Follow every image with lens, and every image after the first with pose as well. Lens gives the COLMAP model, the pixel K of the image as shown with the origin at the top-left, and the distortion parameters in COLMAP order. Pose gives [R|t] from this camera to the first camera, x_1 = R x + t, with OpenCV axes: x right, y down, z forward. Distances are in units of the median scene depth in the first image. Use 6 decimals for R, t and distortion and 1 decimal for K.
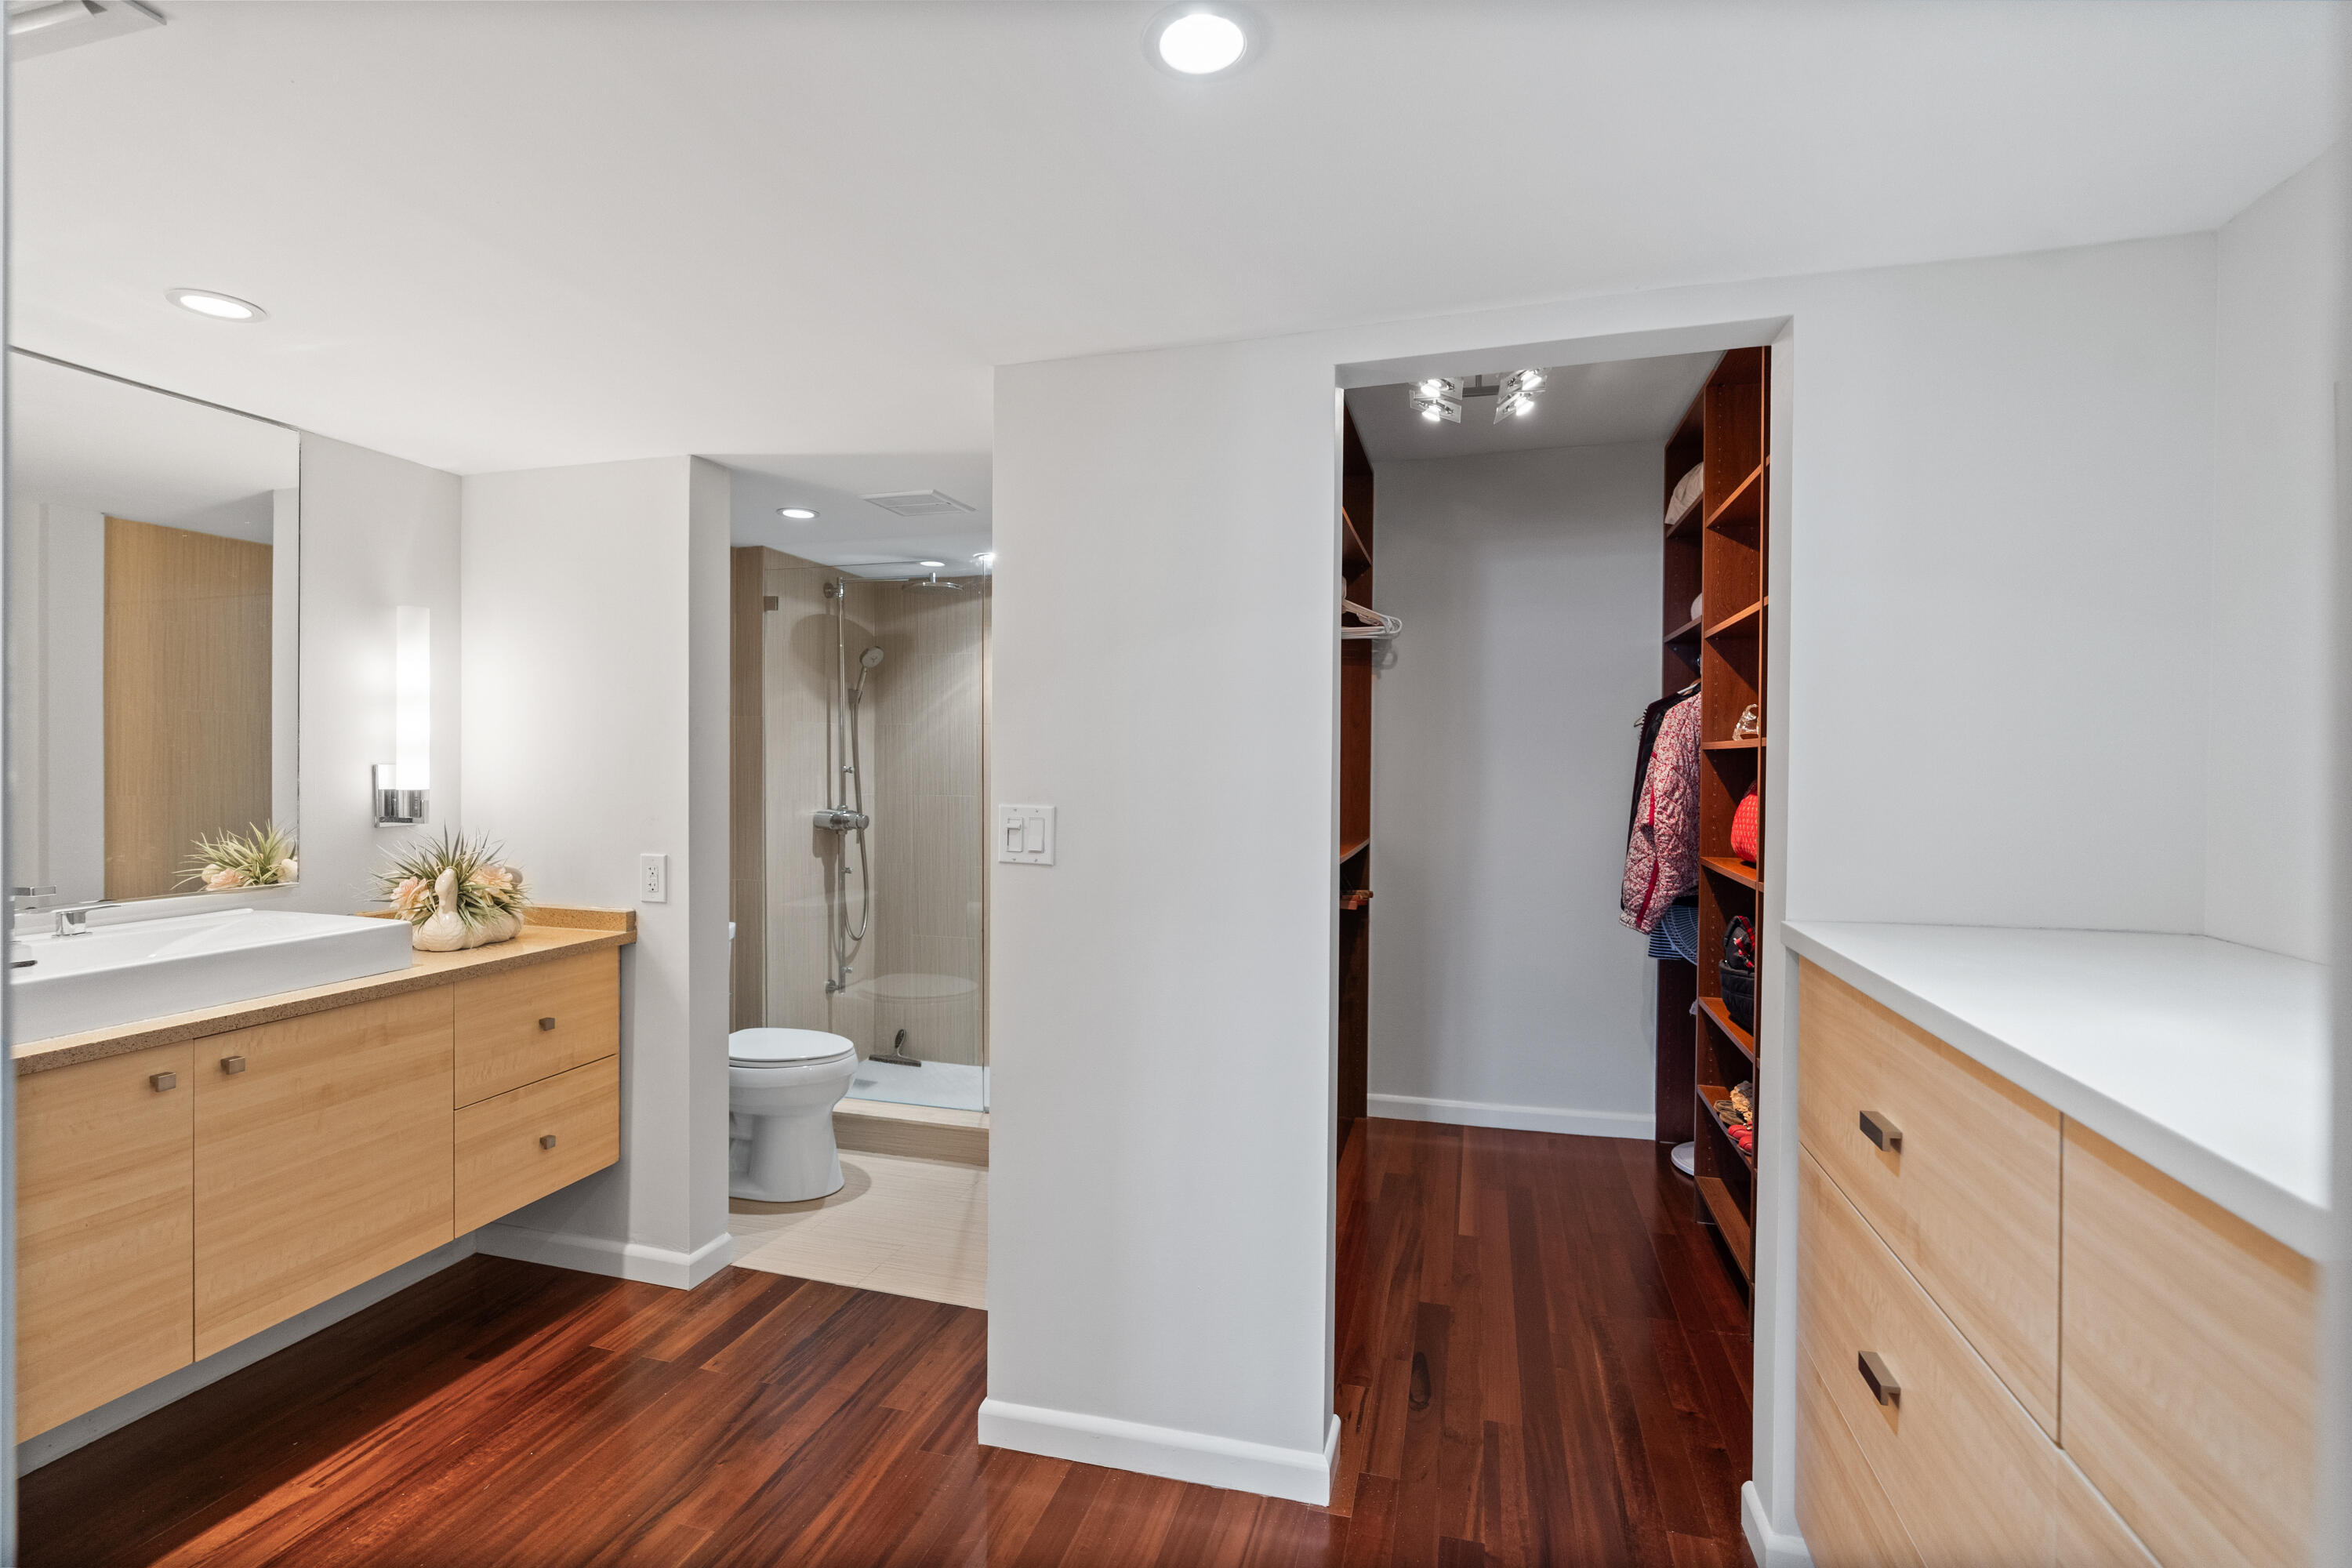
lens RADIAL K [[1064.9, 0, 1177.3], [0, 1064.9, 770.9], [0, 0, 1]] dist [-0.003575, 0.000534]
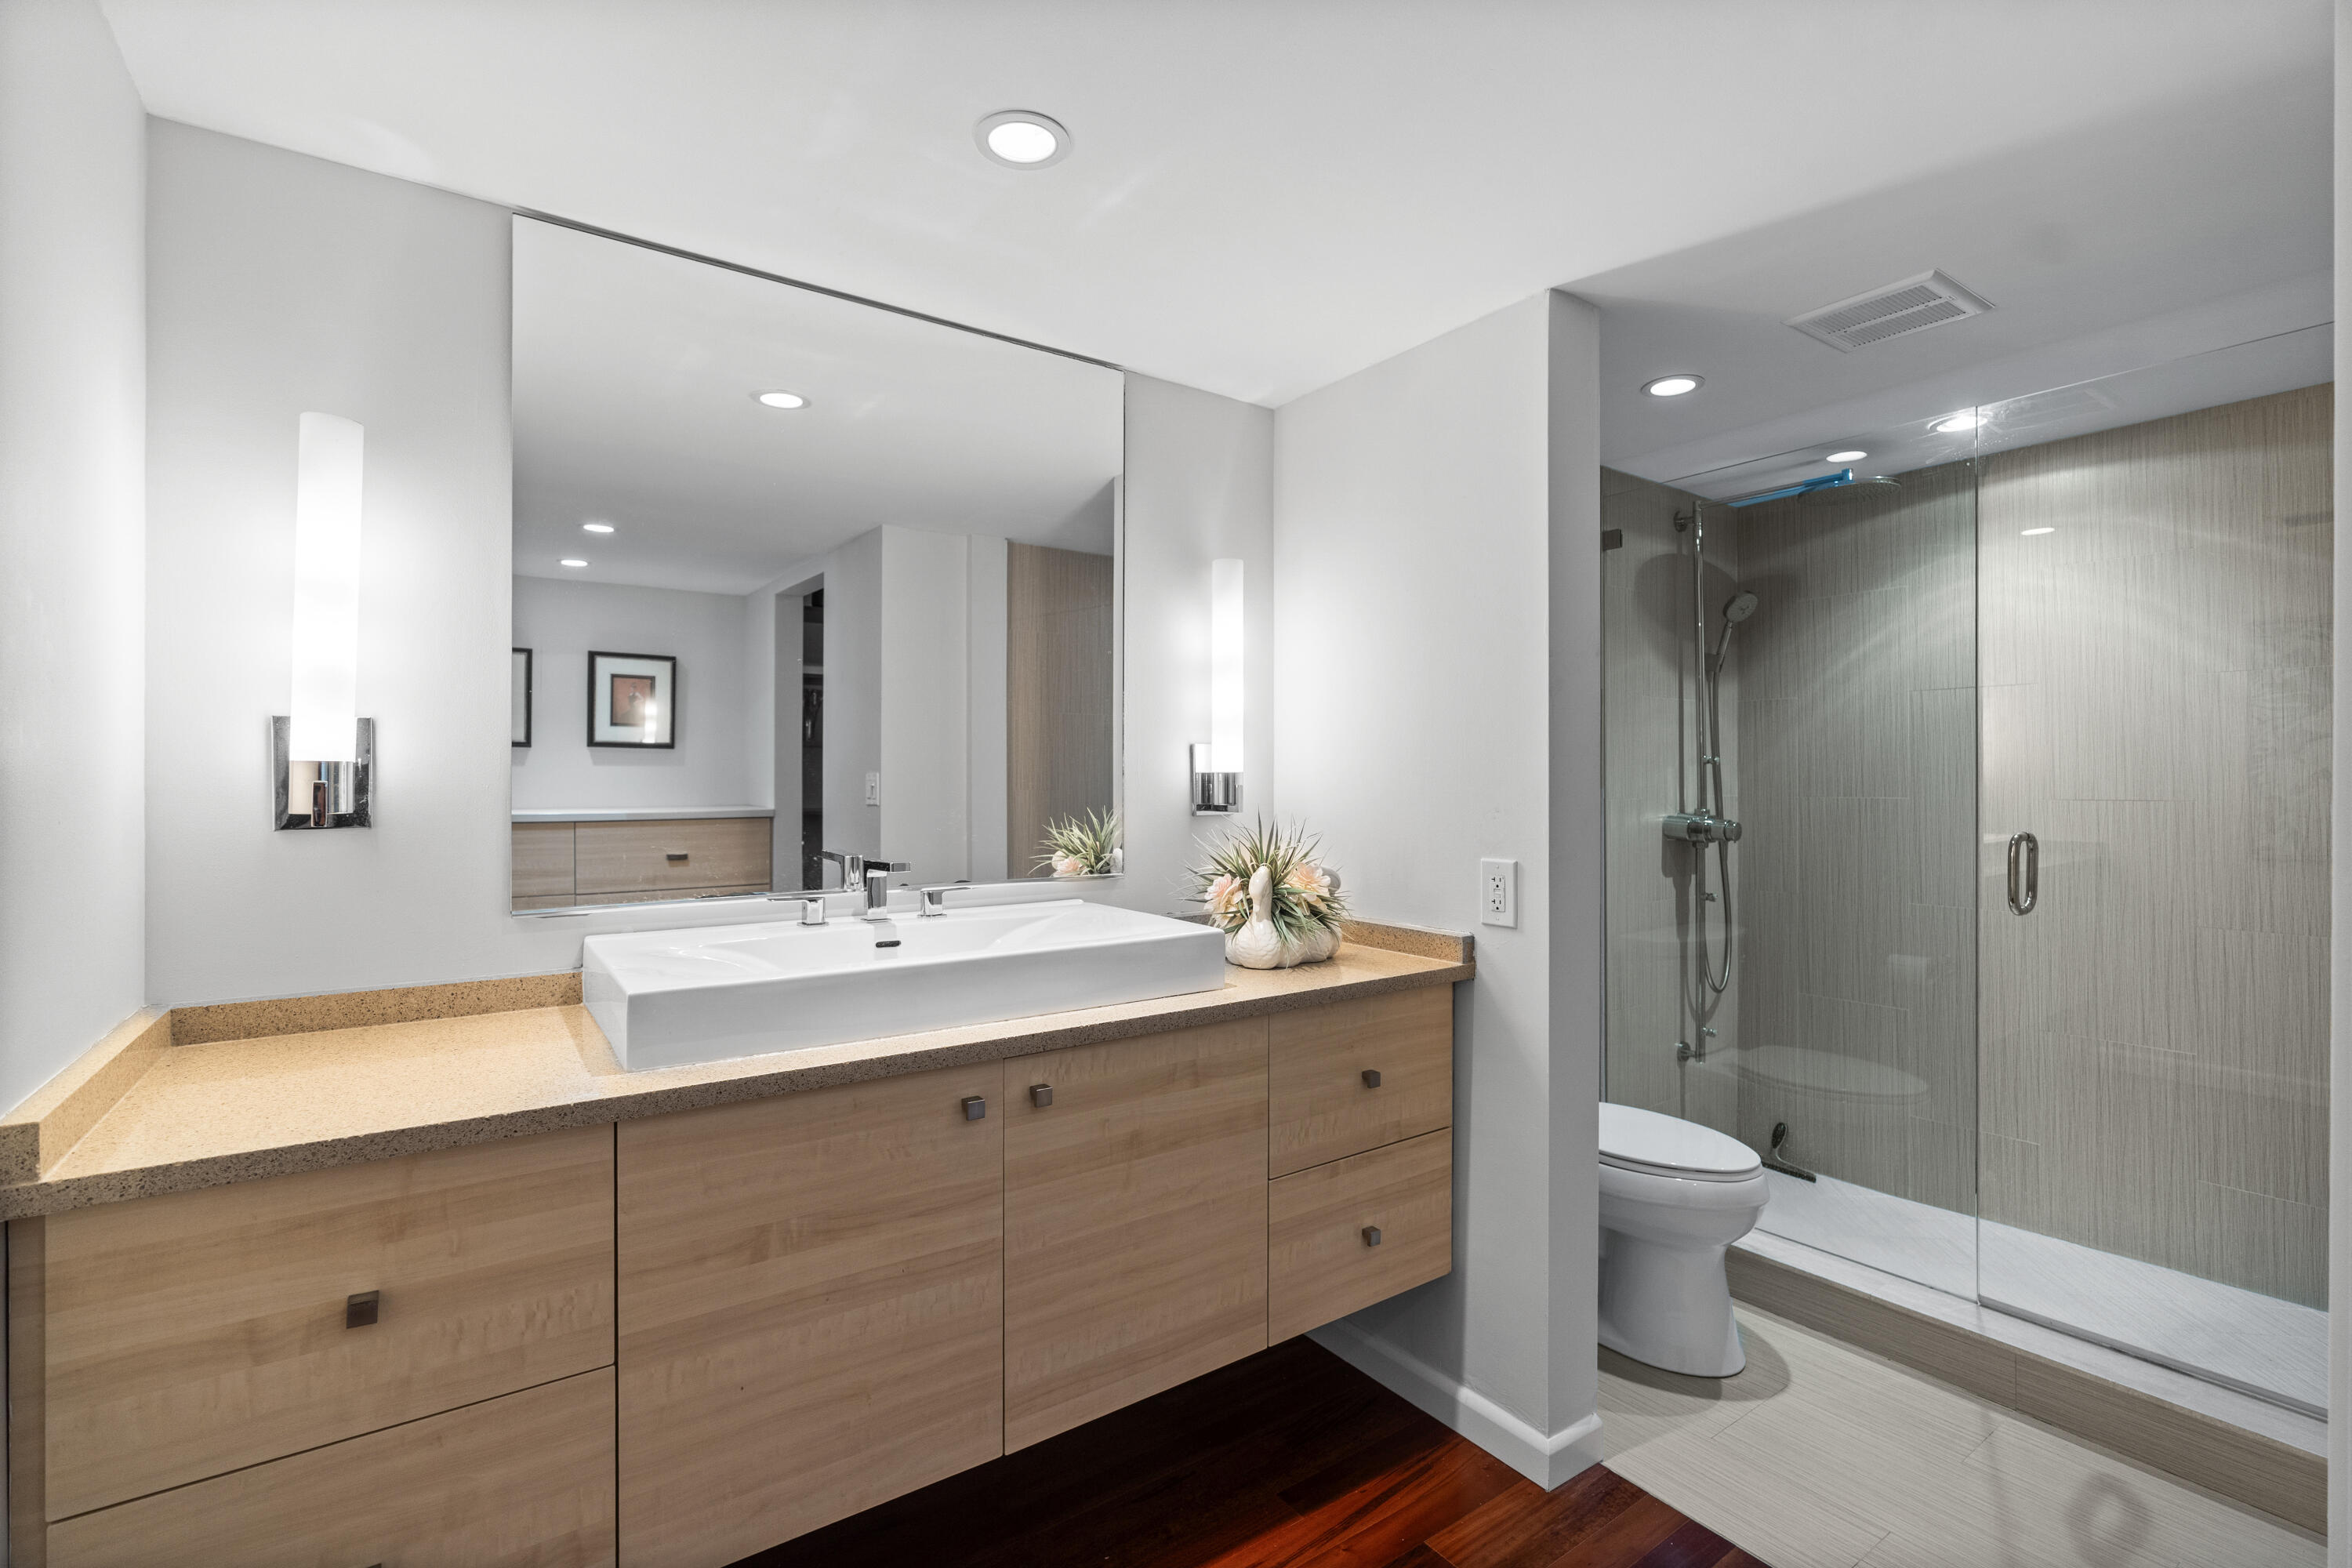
lens RADIAL K [[1054.5, 0, 1180.3], [0, 1054.5, 773.3], [0, 0, 1]] dist [-0.002005, 0.000011]
pose [[0.781687, -0.009396, -0.623600, -0.219405], [-0.002338, 0.999835, -0.017996, 0.033953], [0.623666, 0.015525, 0.781537, 0.313064]]
